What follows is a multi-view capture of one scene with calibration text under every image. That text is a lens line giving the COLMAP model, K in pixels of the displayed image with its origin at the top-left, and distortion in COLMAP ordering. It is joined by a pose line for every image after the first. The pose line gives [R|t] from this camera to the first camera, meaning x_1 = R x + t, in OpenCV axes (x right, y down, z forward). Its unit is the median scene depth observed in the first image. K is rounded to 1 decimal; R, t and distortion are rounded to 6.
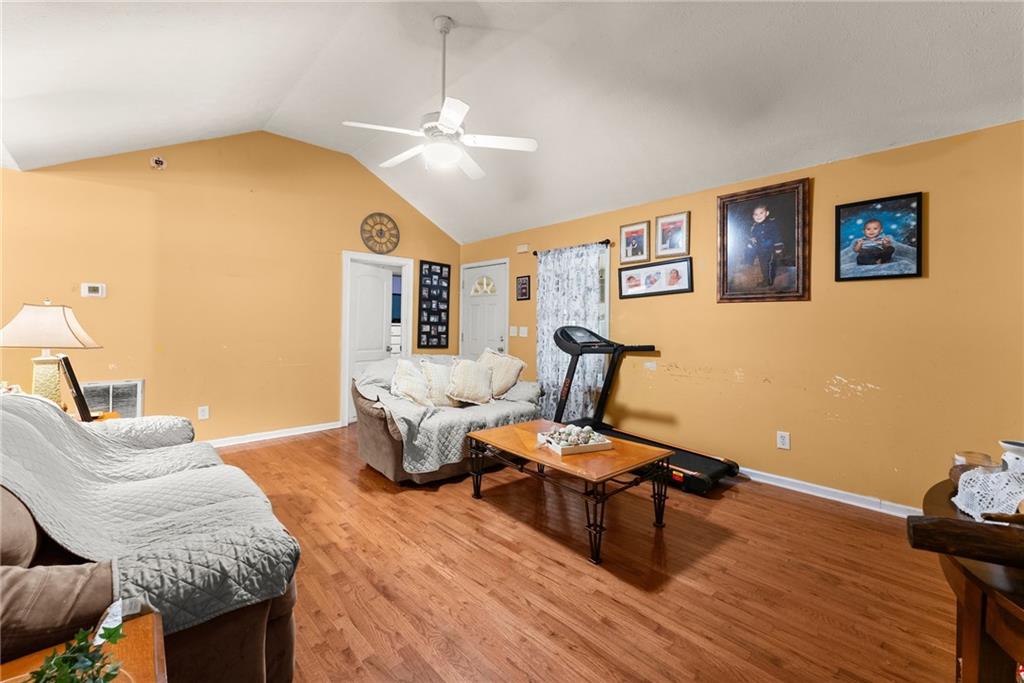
lens RADIAL K [[411.8, 0, 503.5], [0, 411.8, 319.5], [0, 0, 1]] dist [-0.002023, 0.000732]
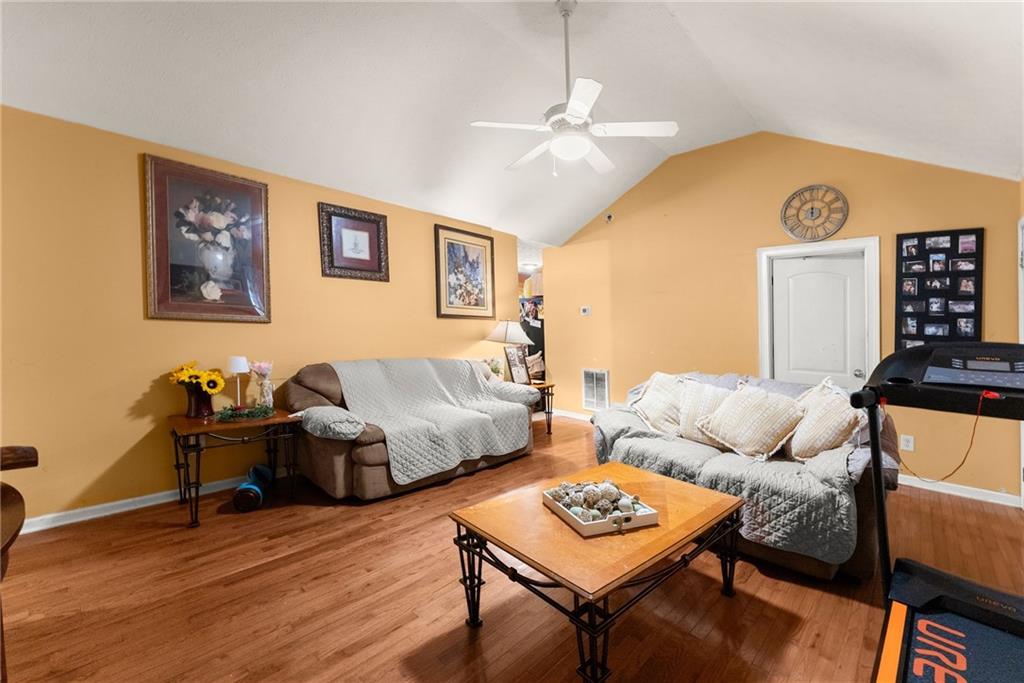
lens RADIAL K [[411.8, 0, 503.9], [0, 411.8, 341.8], [0, 0, 1]] dist [-0.002023, 0.000732]
pose [[0.063379, 0.028428, -0.997585, 0.513912], [-0.013021, 0.999533, 0.027656, 0.009051], [0.997905, 0.011237, 0.063720, 0.510862]]
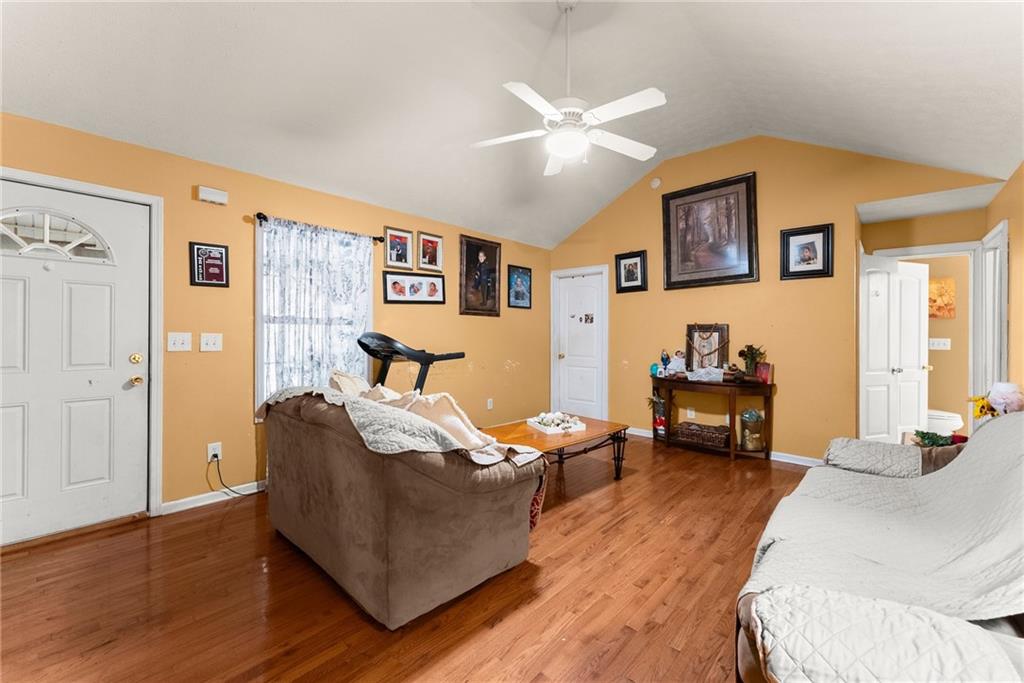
lens RADIAL K [[411.8, 0, 520.6], [0, 411.8, 334.1], [0, 0, 1]] dist [-0.002023, 0.000732]
pose [[-0.080068, -0.009034, 0.996748, -0.690665], [-0.019849, 0.999775, 0.007467, 0.006915], [-0.996592, -0.019187, -0.080229, 0.776063]]
